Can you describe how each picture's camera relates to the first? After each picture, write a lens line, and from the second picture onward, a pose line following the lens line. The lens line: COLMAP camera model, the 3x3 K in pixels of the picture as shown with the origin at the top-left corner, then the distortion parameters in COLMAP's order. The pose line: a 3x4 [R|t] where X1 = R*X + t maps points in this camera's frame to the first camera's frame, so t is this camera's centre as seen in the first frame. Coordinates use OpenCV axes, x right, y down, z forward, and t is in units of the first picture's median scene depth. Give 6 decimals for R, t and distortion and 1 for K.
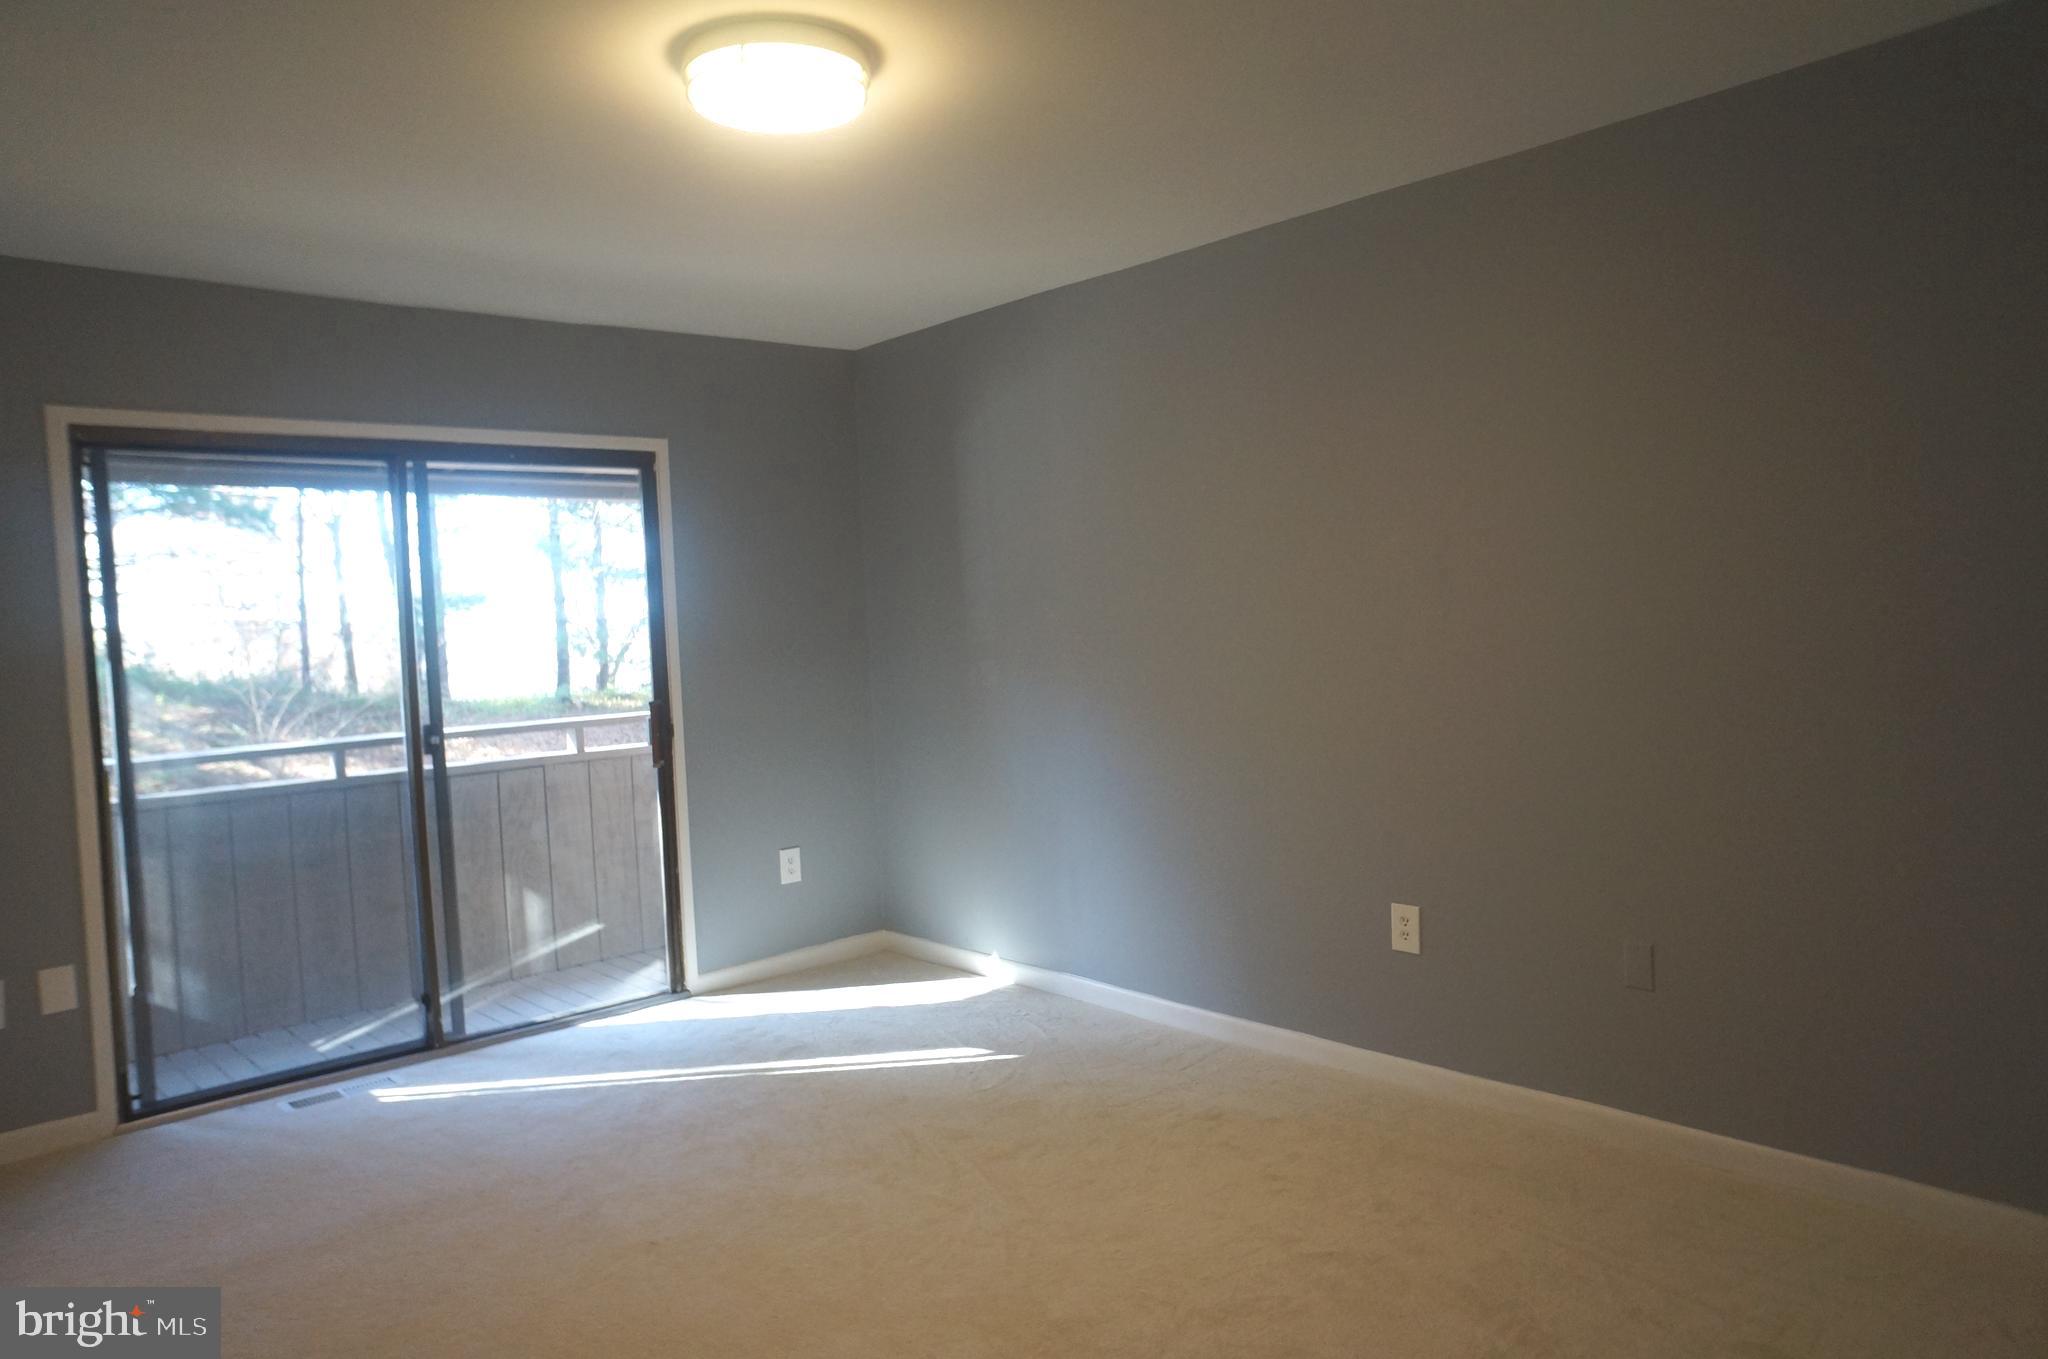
lens RADIAL K [[1388.5, 0, 1024.2], [0, 1388.5, 683.1], [0, 0, 1]] dist [-0.063537, 0.086147]
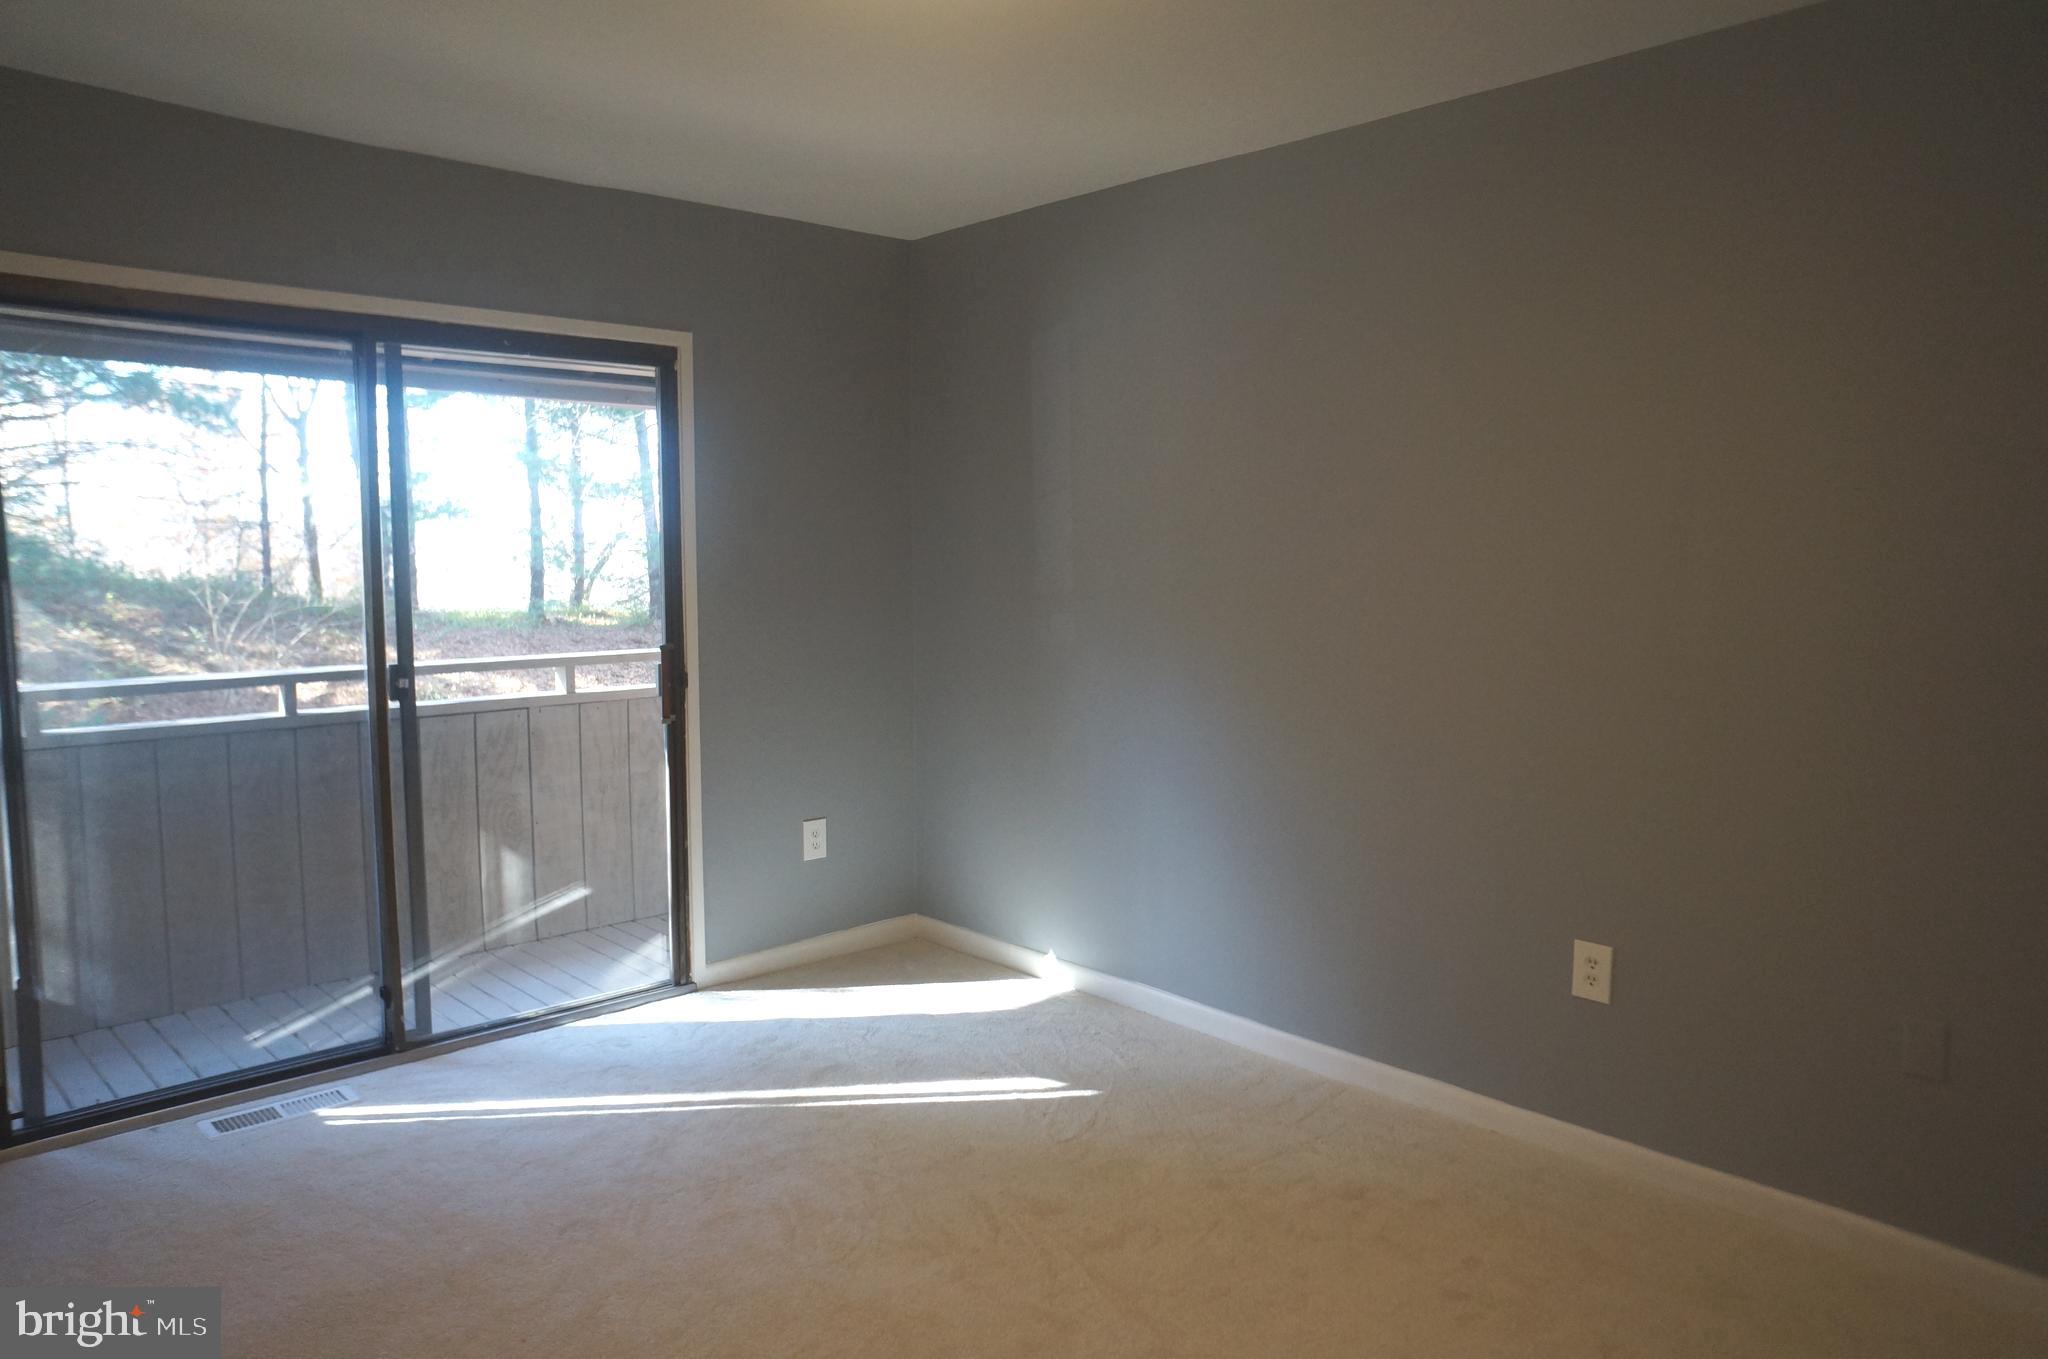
lens RADIAL K [[1388.5, 0, 1028.3], [0, 1388.5, 678.9], [0, 0, 1]] dist [-0.063537, 0.086147]
pose [[0.998792, 0.042627, 0.024425, -0.067136], [-0.043718, 0.997984, 0.046002, -0.015125], [-0.022415, -0.047014, 0.998643, 0.151836]]
